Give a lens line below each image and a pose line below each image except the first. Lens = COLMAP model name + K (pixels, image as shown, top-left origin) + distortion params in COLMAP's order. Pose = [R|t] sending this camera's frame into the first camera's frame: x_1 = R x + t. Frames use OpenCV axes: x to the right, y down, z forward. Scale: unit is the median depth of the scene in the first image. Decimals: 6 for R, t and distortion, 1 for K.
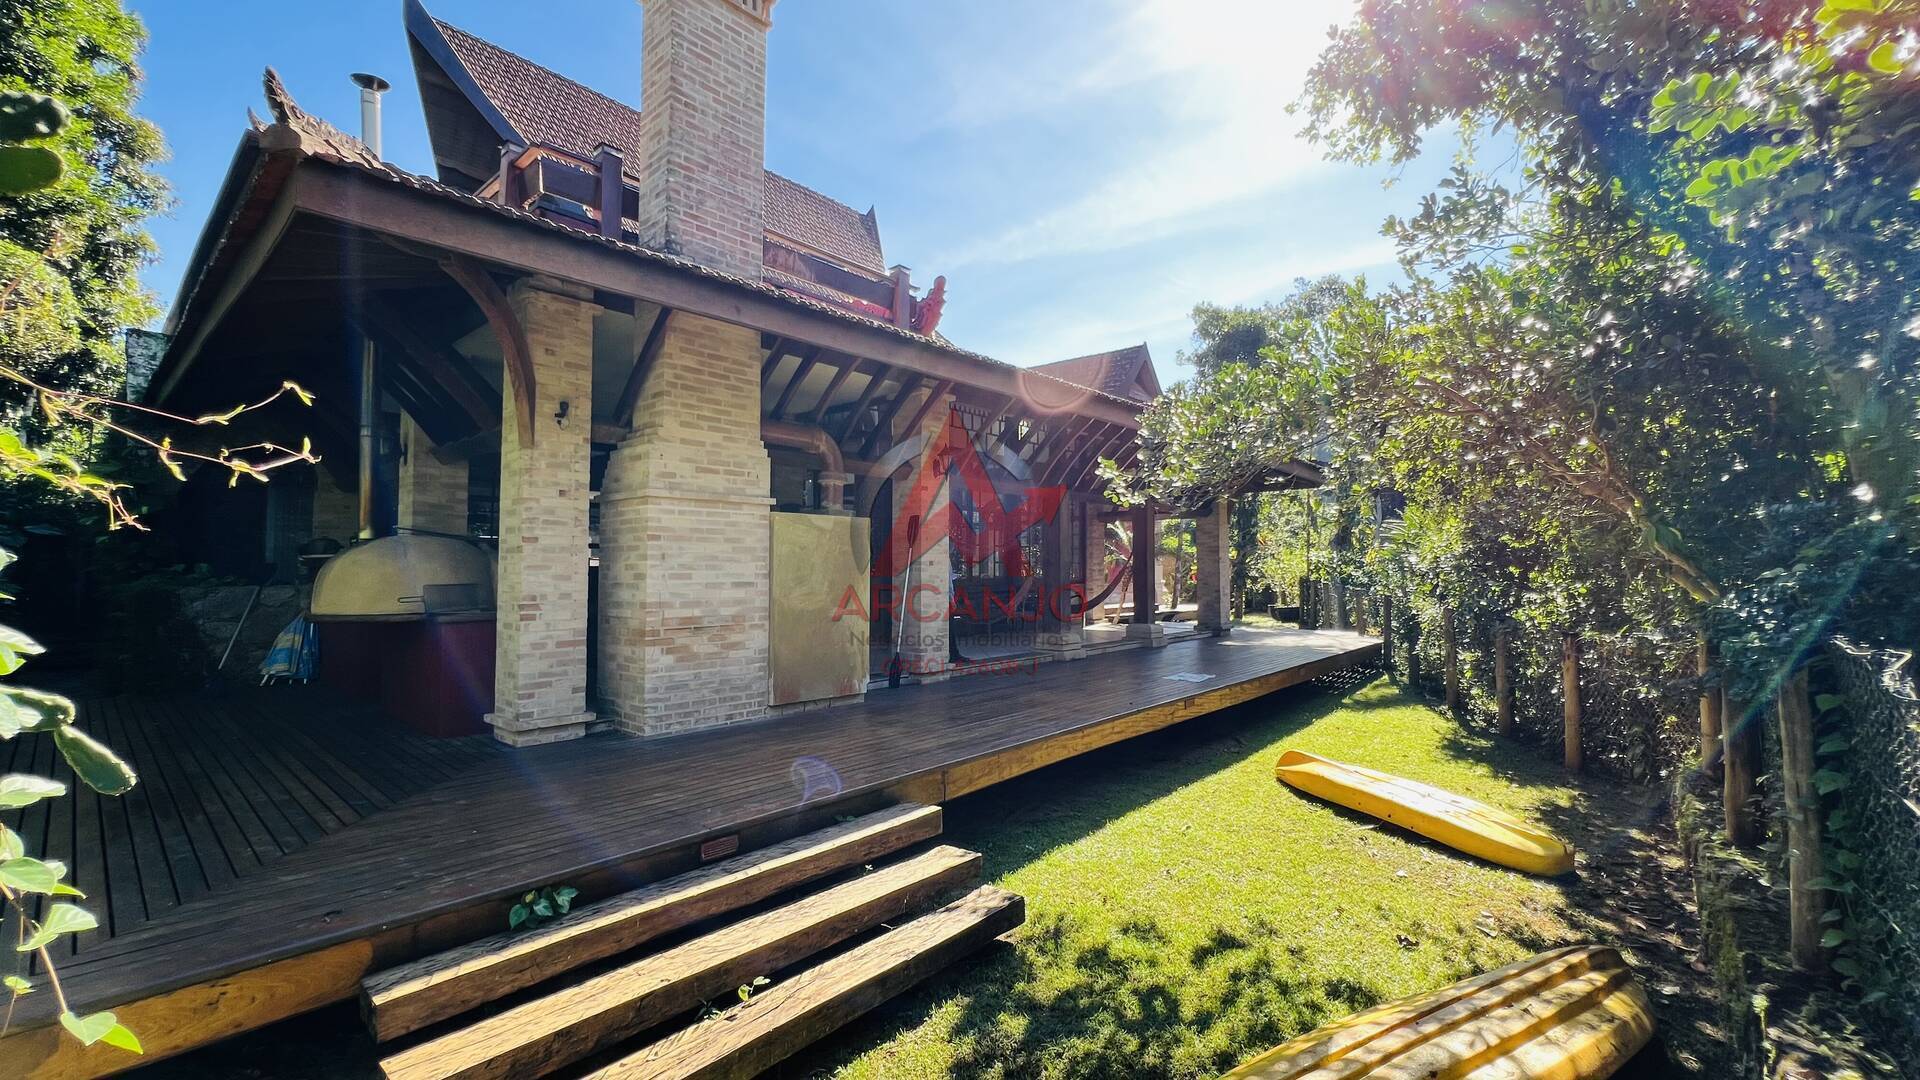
lens RADIAL K [[770.2, 0, 952.8], [0, 770.2, 539.2], [0, 0, 1]] dist [-0.003075, 0.000521]
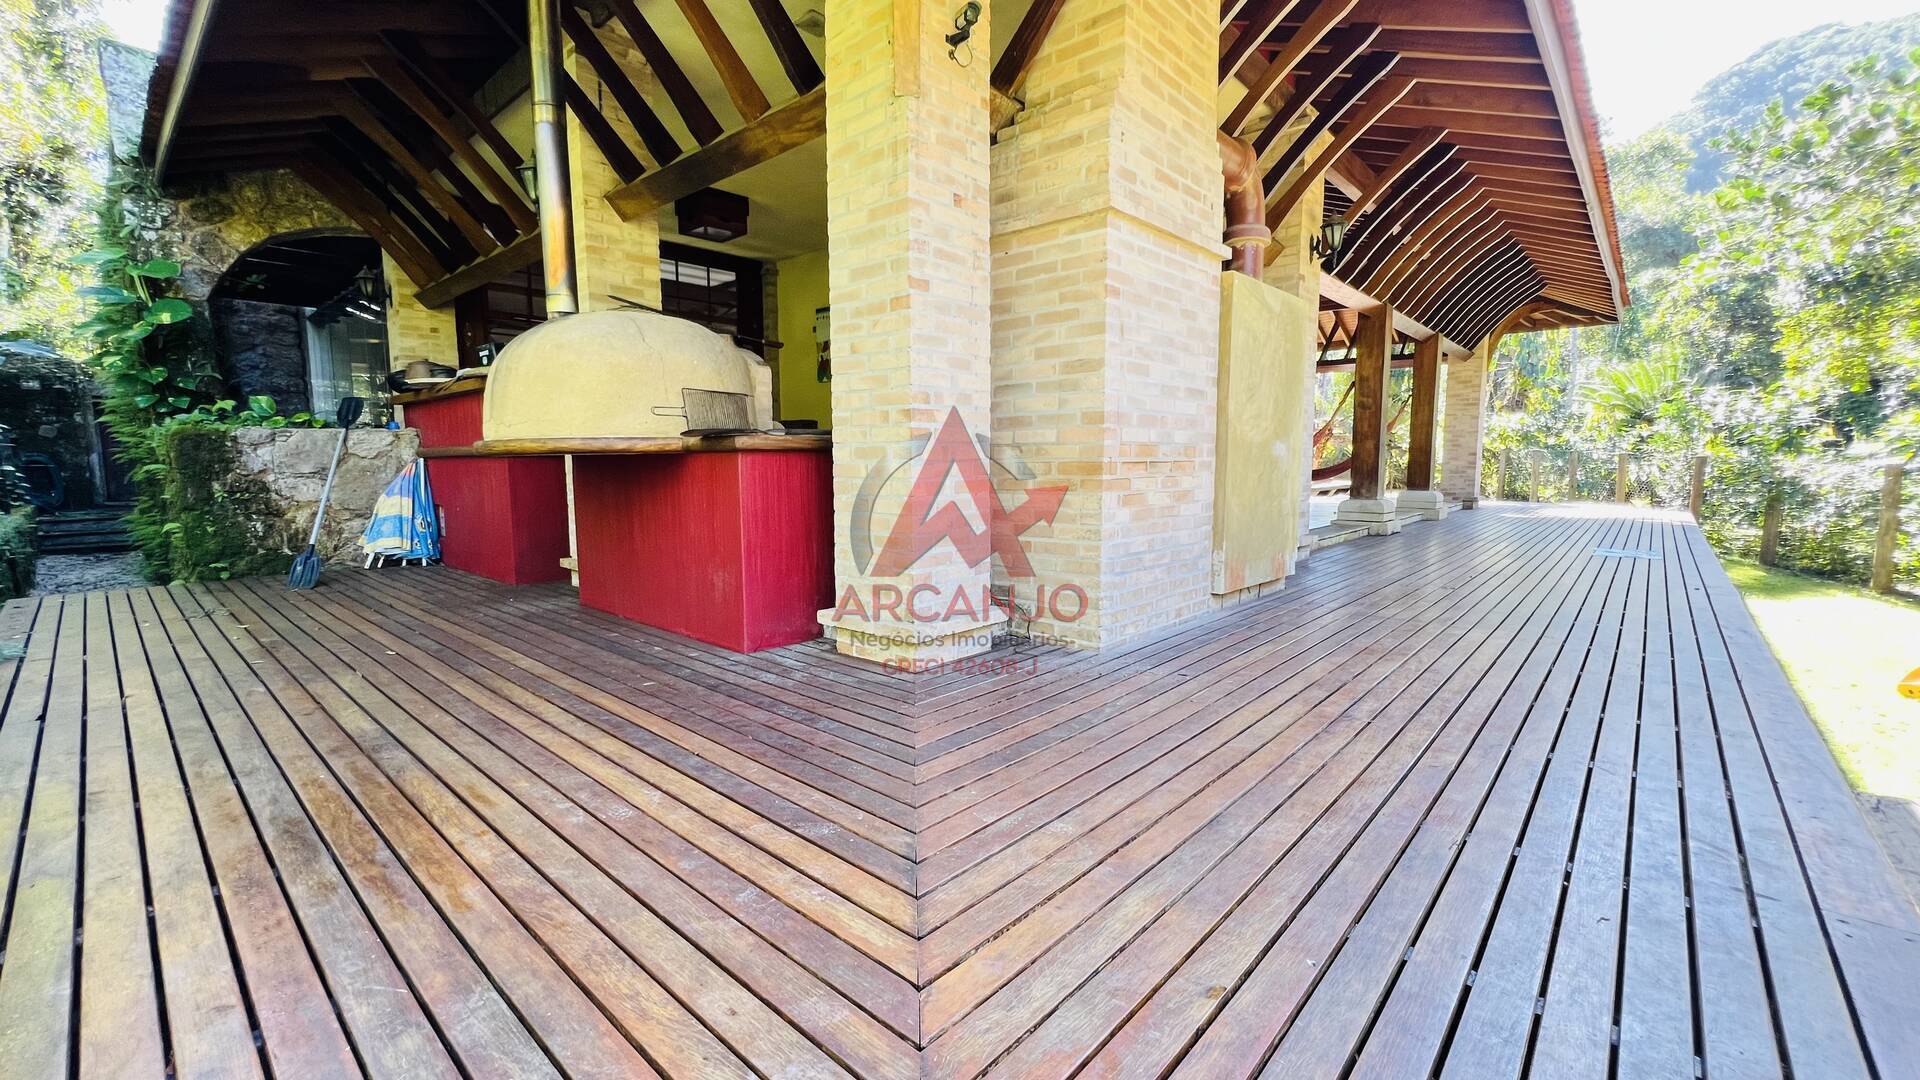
lens RADIAL K [[764.4, 0, 951.6], [0, 764.4, 539.8], [0, 0, 1]] dist [-0.001969, -0.000195]
pose [[0.999929, -0.003877, -0.011306, -0.489481], [0.005467, 0.989540, 0.144152, 0.091406], [0.010629, -0.144203, 0.989491, 0.434258]]
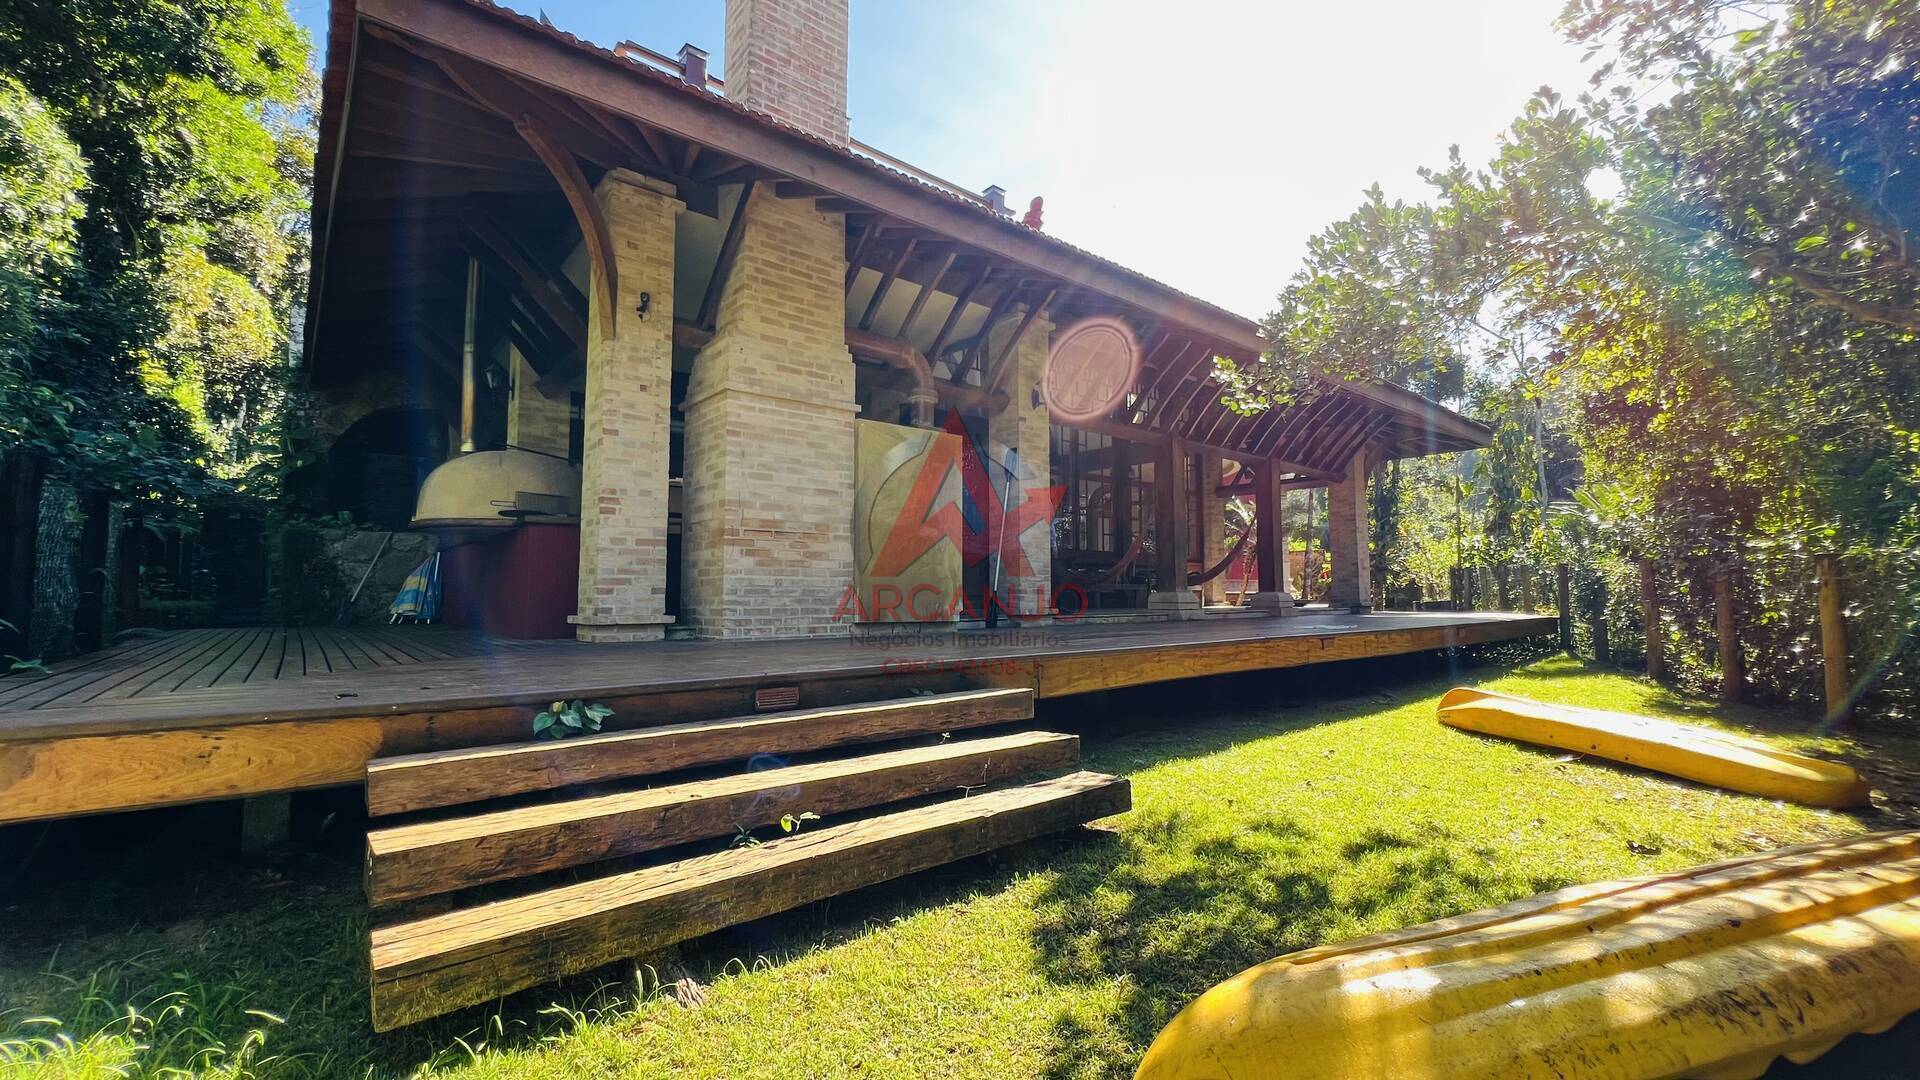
lens RADIAL K [[769.2, 0, 953.2], [0, 769.2, 543.7], [0, 0, 1]] dist [-0.003286, 0.000321]
pose [[0.989525, -0.011713, -0.143886, 0.018447], [0.007404, 0.999509, -0.030446, 0.164248], [0.144172, 0.029062, 0.989126, 0.095368]]
